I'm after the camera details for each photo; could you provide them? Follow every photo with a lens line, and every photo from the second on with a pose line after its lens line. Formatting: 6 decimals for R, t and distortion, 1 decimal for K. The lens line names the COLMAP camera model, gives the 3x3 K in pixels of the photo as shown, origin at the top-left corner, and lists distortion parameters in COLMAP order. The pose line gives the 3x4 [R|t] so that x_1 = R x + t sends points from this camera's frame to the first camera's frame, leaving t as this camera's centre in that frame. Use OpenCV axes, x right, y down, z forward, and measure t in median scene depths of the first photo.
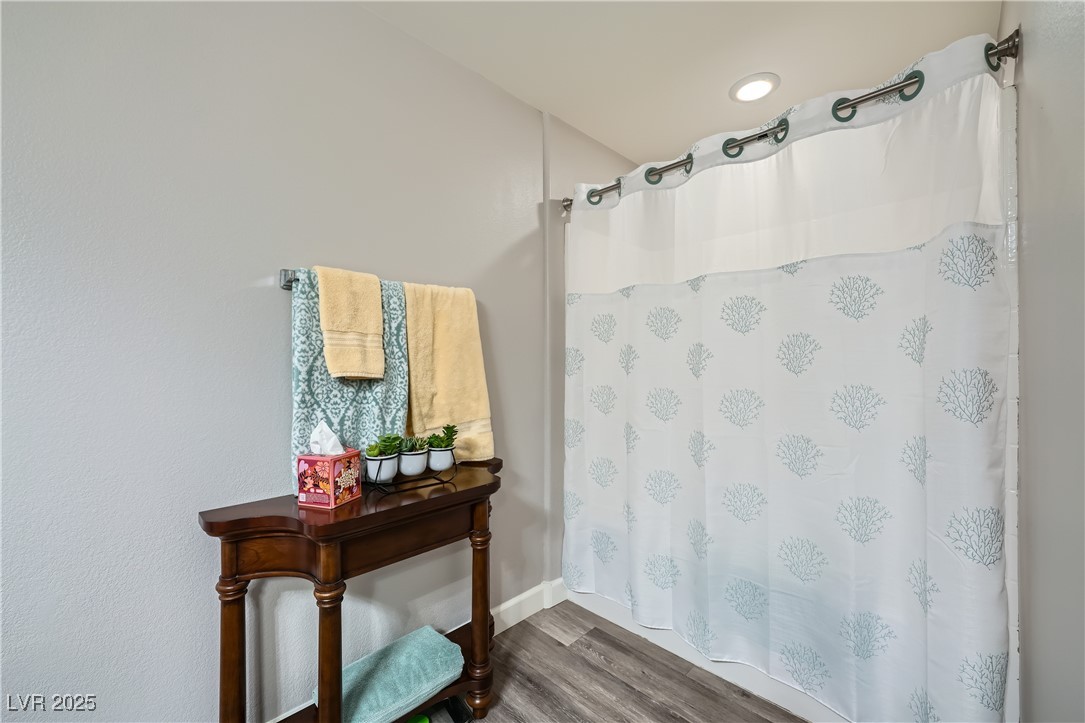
lens RADIAL K [[427.6, 0, 538.2], [0, 427.6, 362.8], [0, 0, 1]] dist [-0.010226, 0.000352]
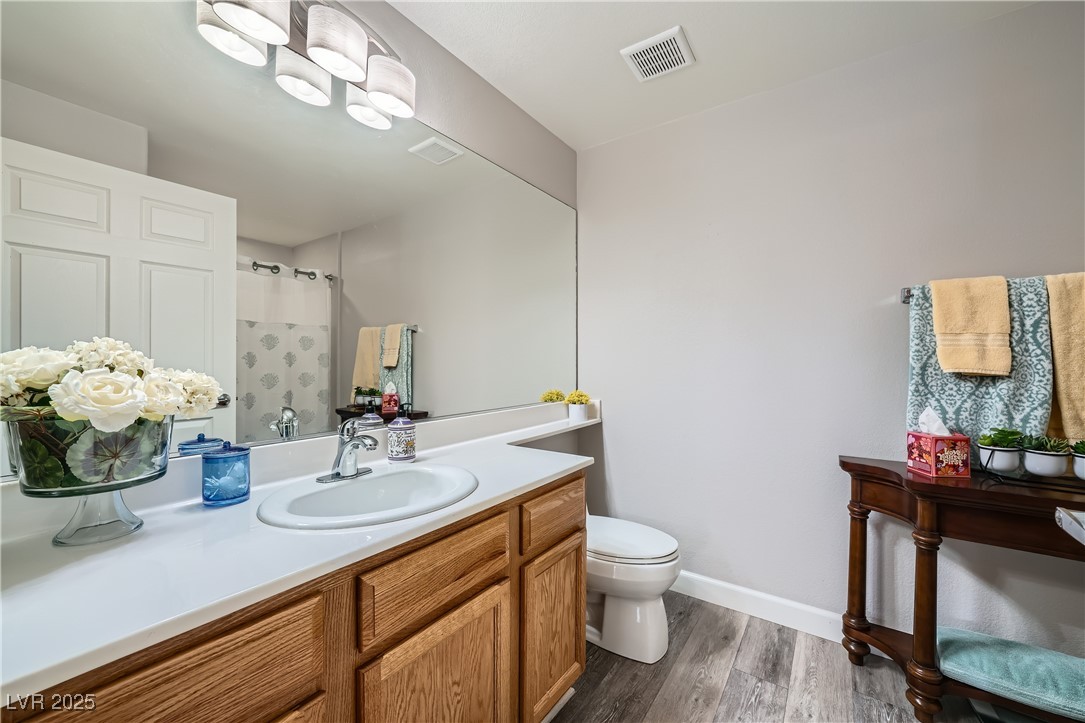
lens RADIAL K [[427.6, 0, 534.3], [0, 427.6, 357.4], [0, 0, 1]] dist [-0.010226, 0.000352]
pose [[0.168475, -0.007384, -0.985678, 0.489318], [-0.001045, 0.999970, -0.007670, 0.001578], [0.985705, 0.002322, 0.168462, -0.327911]]
